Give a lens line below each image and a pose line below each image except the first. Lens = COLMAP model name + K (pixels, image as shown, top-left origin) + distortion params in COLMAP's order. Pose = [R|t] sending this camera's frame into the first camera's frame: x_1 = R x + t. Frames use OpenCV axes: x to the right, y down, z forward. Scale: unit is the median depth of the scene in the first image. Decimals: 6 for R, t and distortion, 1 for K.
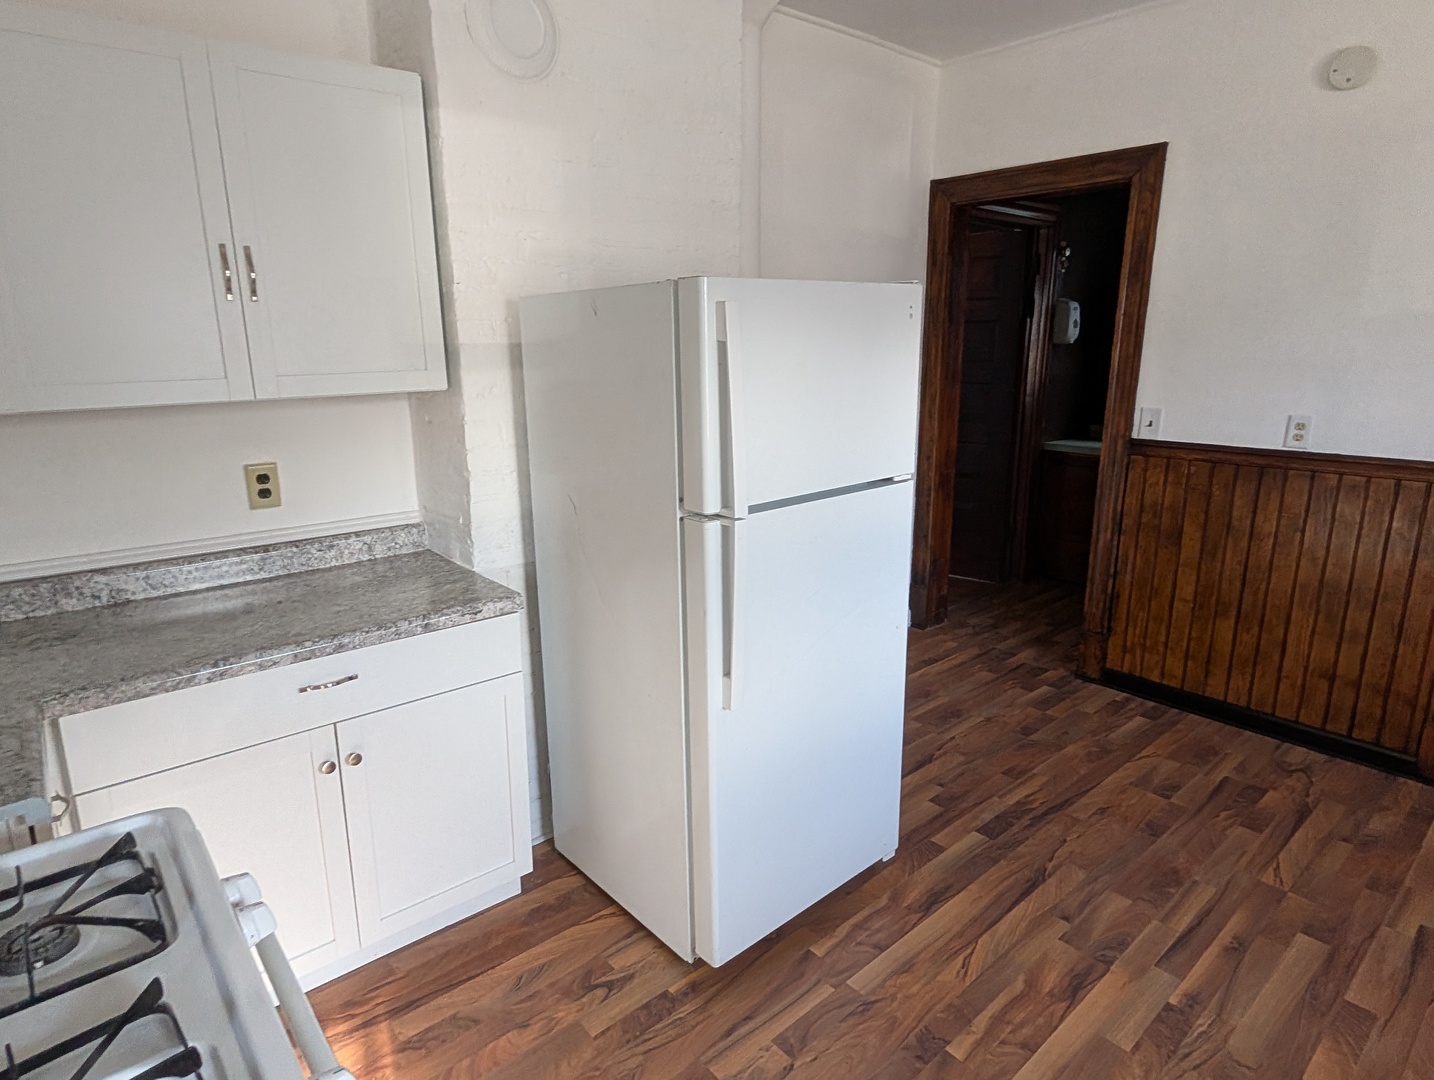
lens RADIAL K [[818.7, 0, 718.9], [0, 818.7, 537.7], [0, 0, 1]] dist [-0.001861, 0.000471]
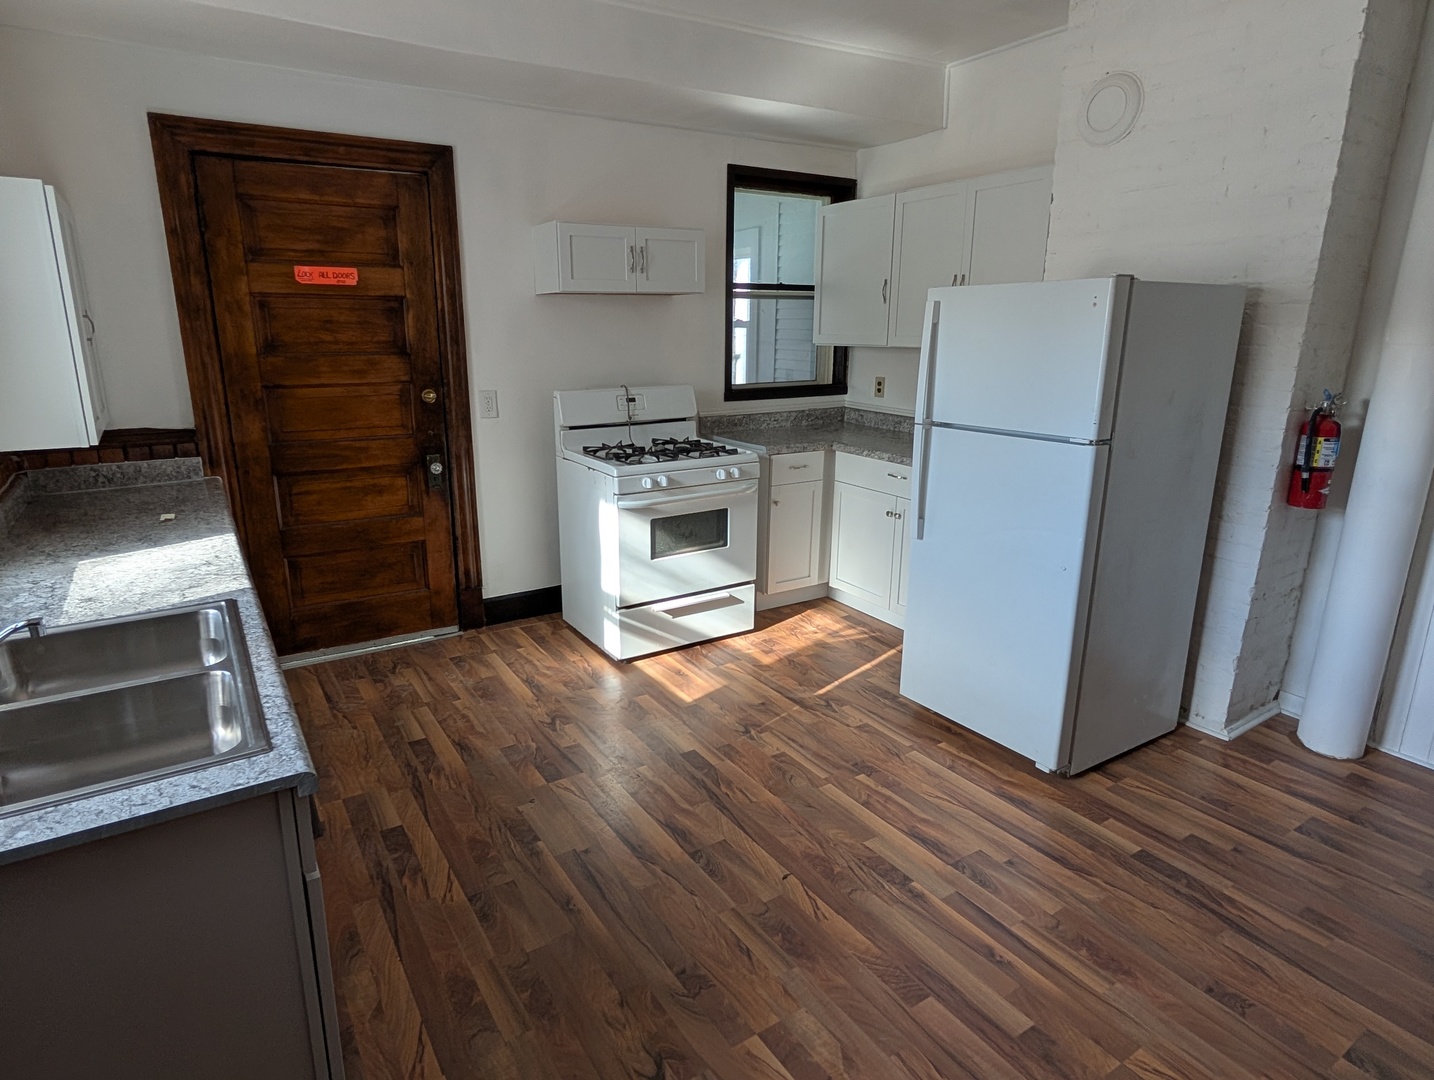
lens RADIAL K [[818.7, 0, 718.9], [0, 818.7, 537.7], [0, 0, 1]] dist [-0.001861, 0.000471]
pose [[-0.135620, 0.263391, -0.955109, 1.596733], [-0.237232, 0.927339, 0.289419, -0.177457], [0.961940, 0.265833, -0.063280, 0.666052]]
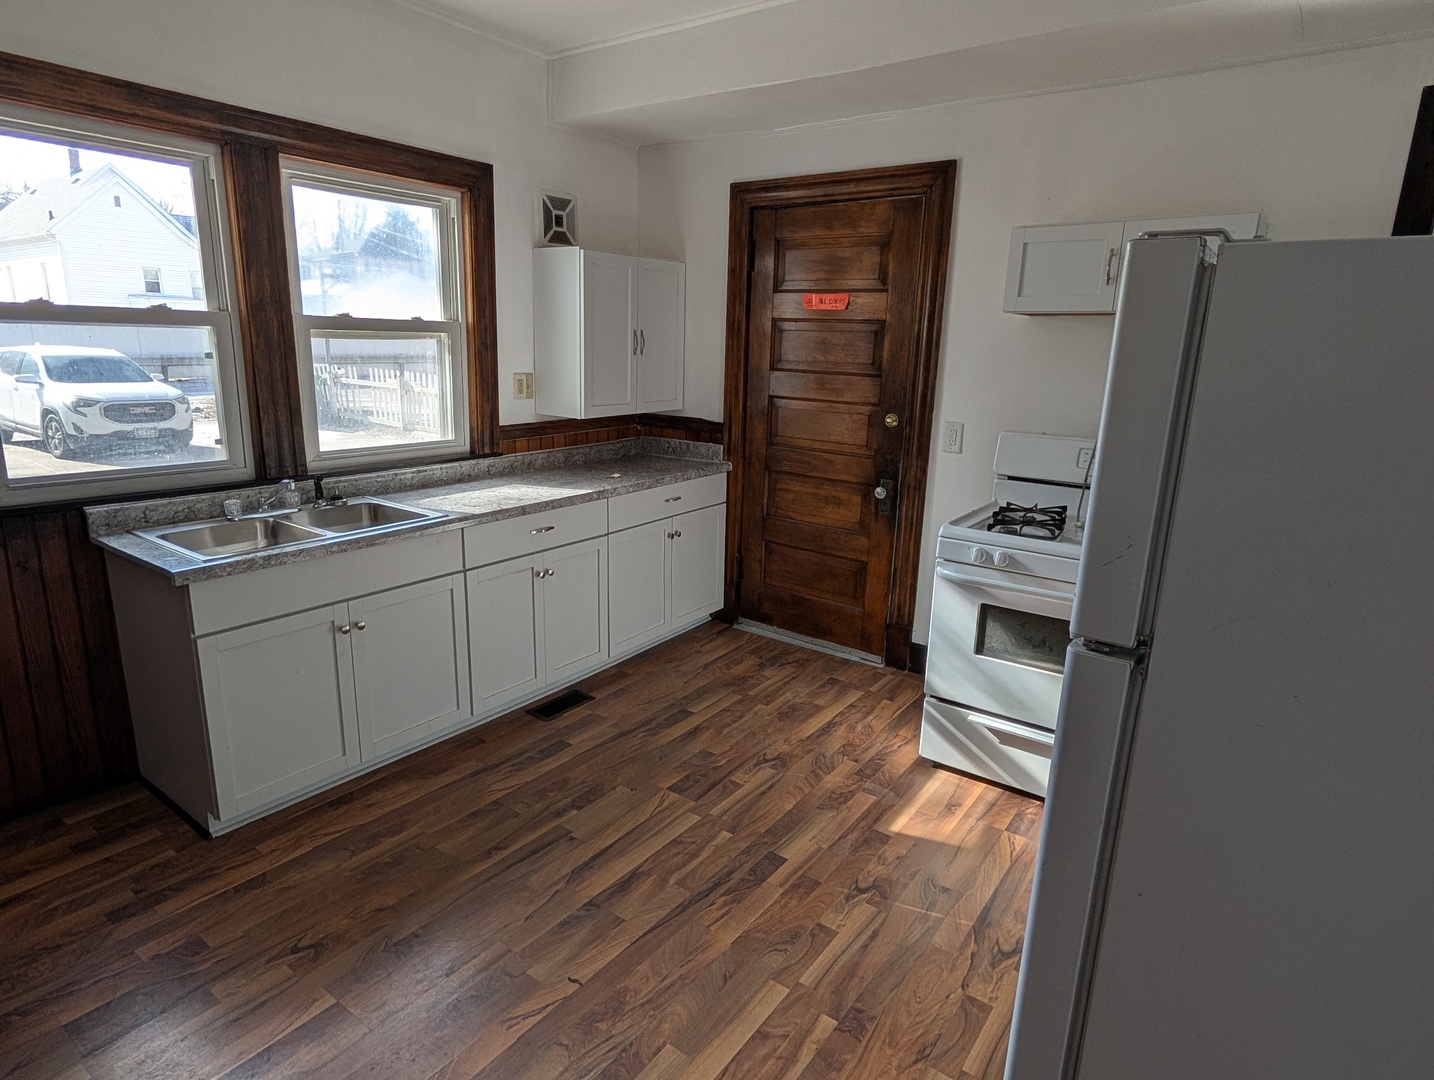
lens RADIAL K [[832.2, 0, 697.8], [0, 832.2, 538.3], [0, 0, 1]] dist [0.002690, 0.000757]
pose [[-0.977428, 0.035696, -0.208234, 0.611724], [-0.065139, 0.886689, 0.457755, -0.378066], [0.200978, 0.460987, -0.864349, 1.500463]]
